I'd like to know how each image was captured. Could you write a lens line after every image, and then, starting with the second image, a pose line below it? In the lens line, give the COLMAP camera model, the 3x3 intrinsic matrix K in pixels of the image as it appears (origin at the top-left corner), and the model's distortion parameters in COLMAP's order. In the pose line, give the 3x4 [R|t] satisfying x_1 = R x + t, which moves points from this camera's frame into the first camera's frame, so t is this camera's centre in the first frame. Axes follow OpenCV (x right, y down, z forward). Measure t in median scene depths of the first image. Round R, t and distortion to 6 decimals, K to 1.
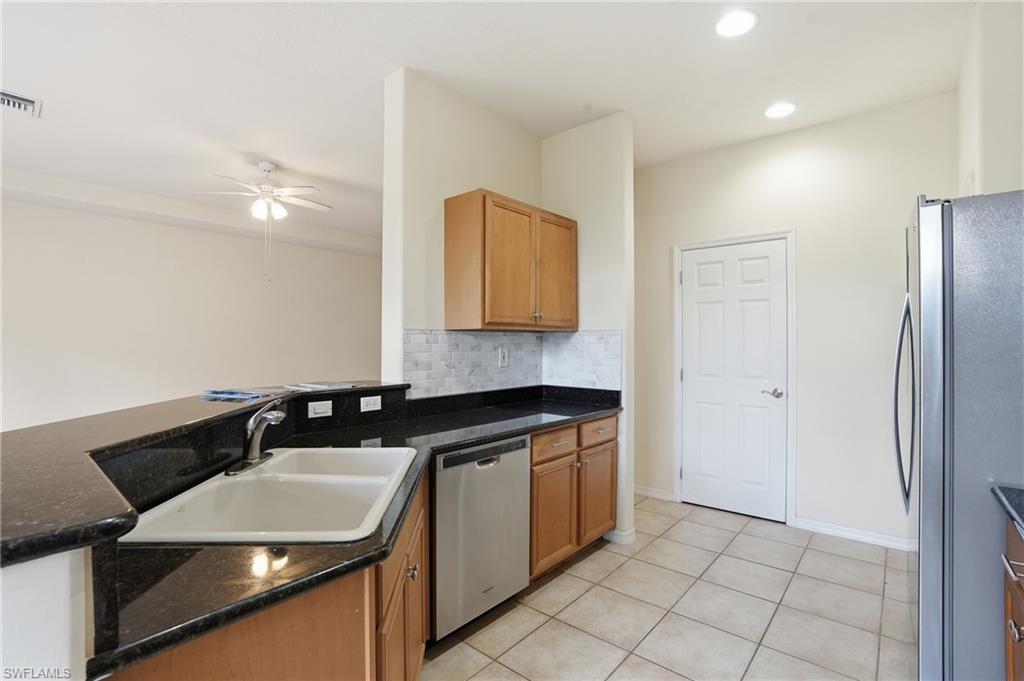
lens RADIAL K [[463.6, 0, 511.7], [0, 463.6, 338.7], [0, 0, 1]] dist [-0.038307, 0.001026]
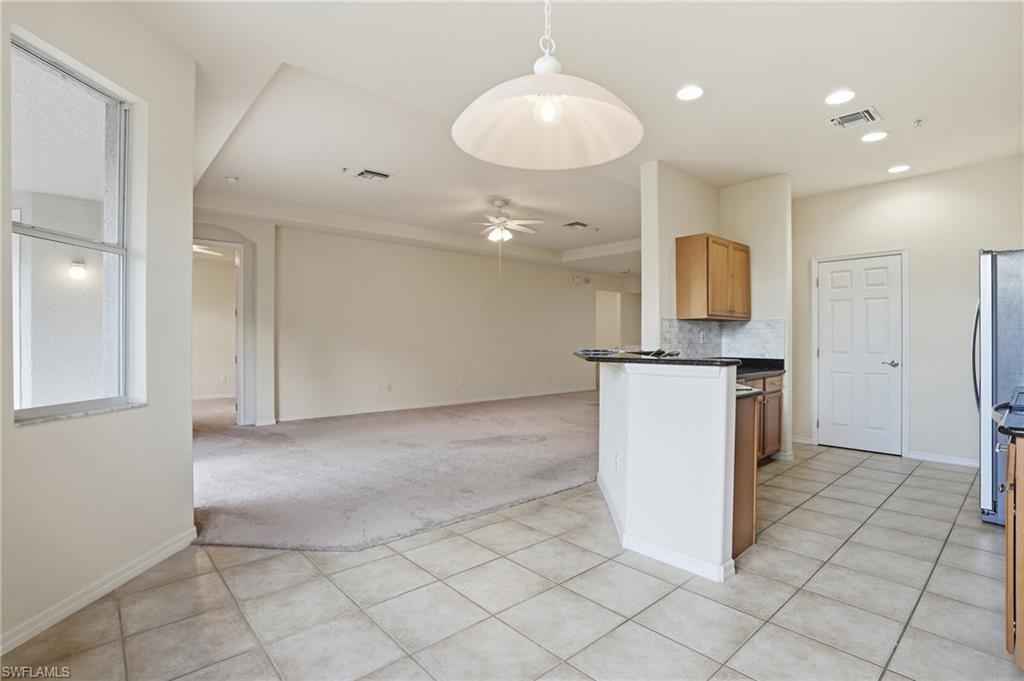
lens RADIAL K [[487.9, 0, 517.4], [0, 487.9, 338.0], [0, 0, 1]] dist [-0.032166, 0.007569]
pose [[0.993282, 0.000062, -0.115719, -0.431517], [0.000549, 0.999986, 0.005245, 0.032387], [0.115717, -0.005273, 0.993268, -0.648000]]
